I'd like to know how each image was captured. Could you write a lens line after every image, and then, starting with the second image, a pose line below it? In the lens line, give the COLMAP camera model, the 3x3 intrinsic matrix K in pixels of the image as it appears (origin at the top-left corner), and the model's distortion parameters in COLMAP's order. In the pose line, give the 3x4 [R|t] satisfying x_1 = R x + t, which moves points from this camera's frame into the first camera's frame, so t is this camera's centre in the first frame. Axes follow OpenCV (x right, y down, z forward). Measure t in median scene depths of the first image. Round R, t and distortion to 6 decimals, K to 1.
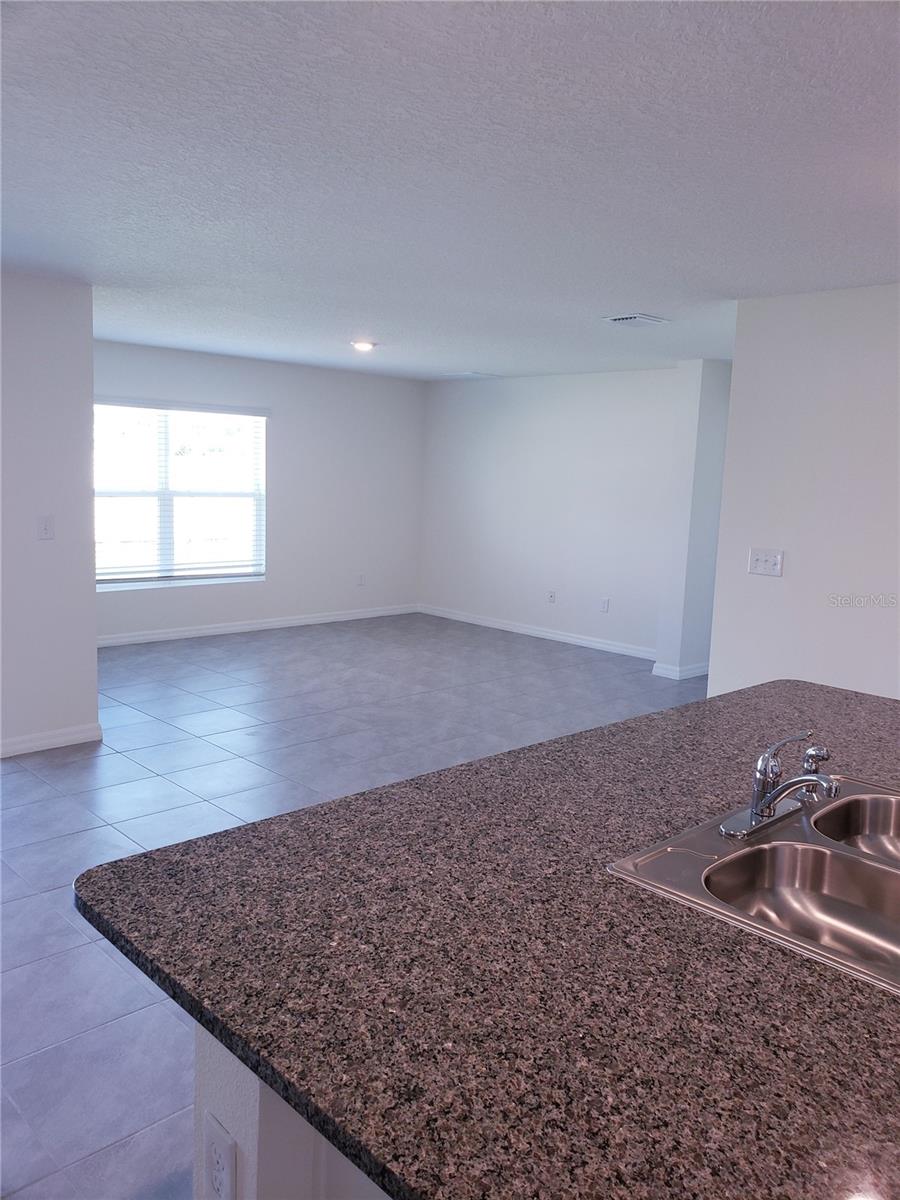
lens RADIAL K [[930.4, 0, 458.1], [0, 930.4, 591.1], [0, 0, 1]] dist [0.050558, -0.015034]
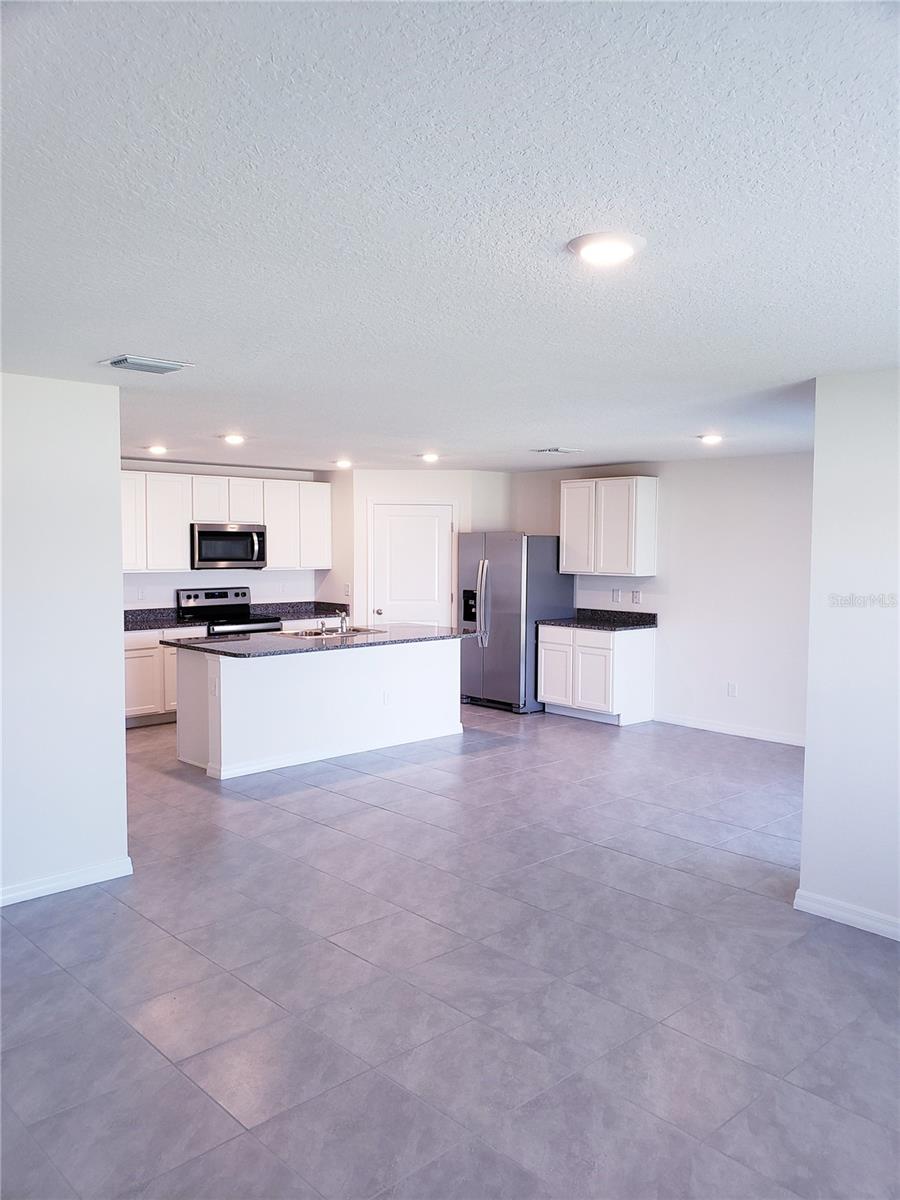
lens RADIAL K [[930.4, 0, 466.6], [0, 930.4, 595.5], [0, 0, 1]] dist [0.050558, -0.015034]
pose [[-0.998917, -0.045999, -0.006936, -0.056203], [-0.046464, 0.979396, 0.196533, -0.218802], [-0.002248, 0.196643, -0.980473, 1.450486]]
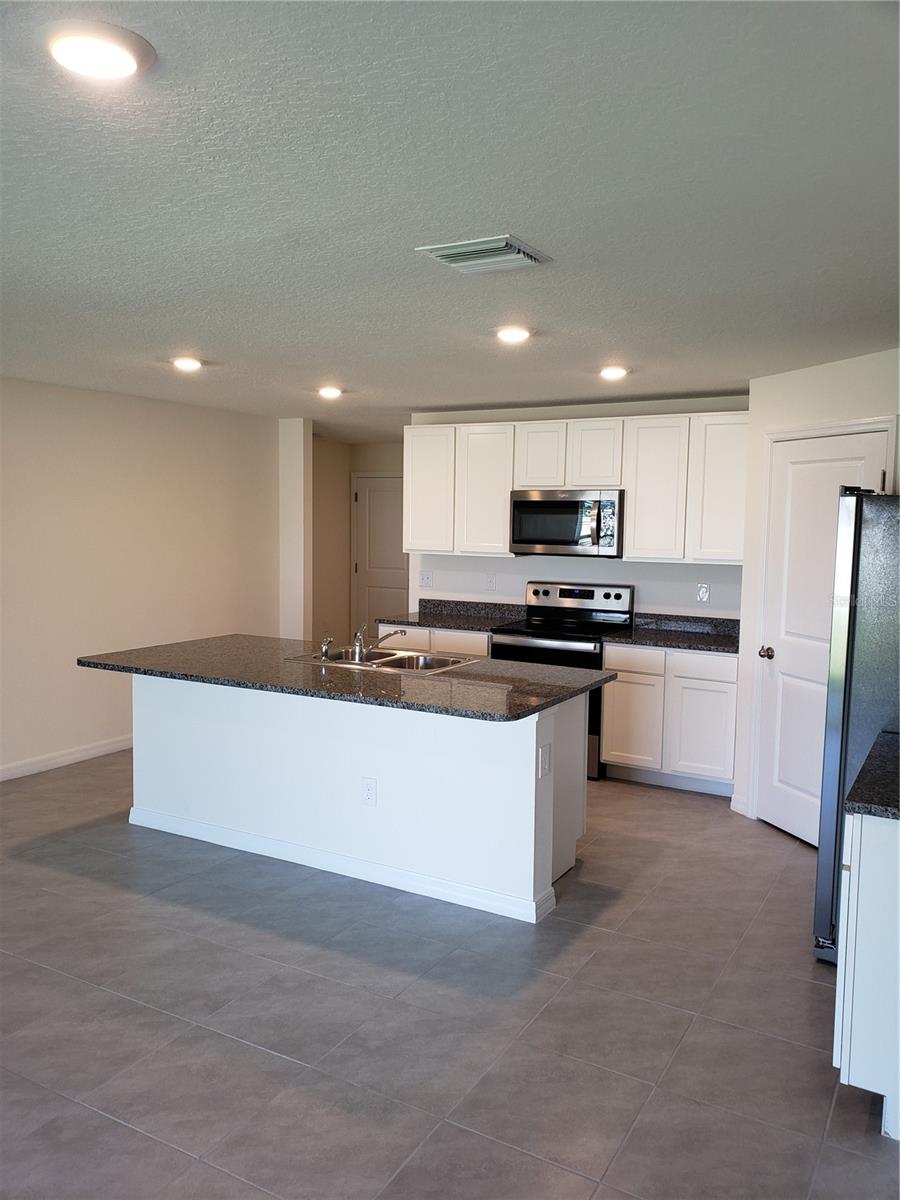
lens RADIAL K [[930.4, 0, 456.9], [0, 930.4, 592.9], [0, 0, 1]] dist [0.050558, -0.015034]
pose [[-0.288949, -0.122583, 0.949464, -0.620478], [0.108743, 0.981147, 0.159767, -0.085165], [-0.951148, 0.149412, -0.270172, 0.372105]]
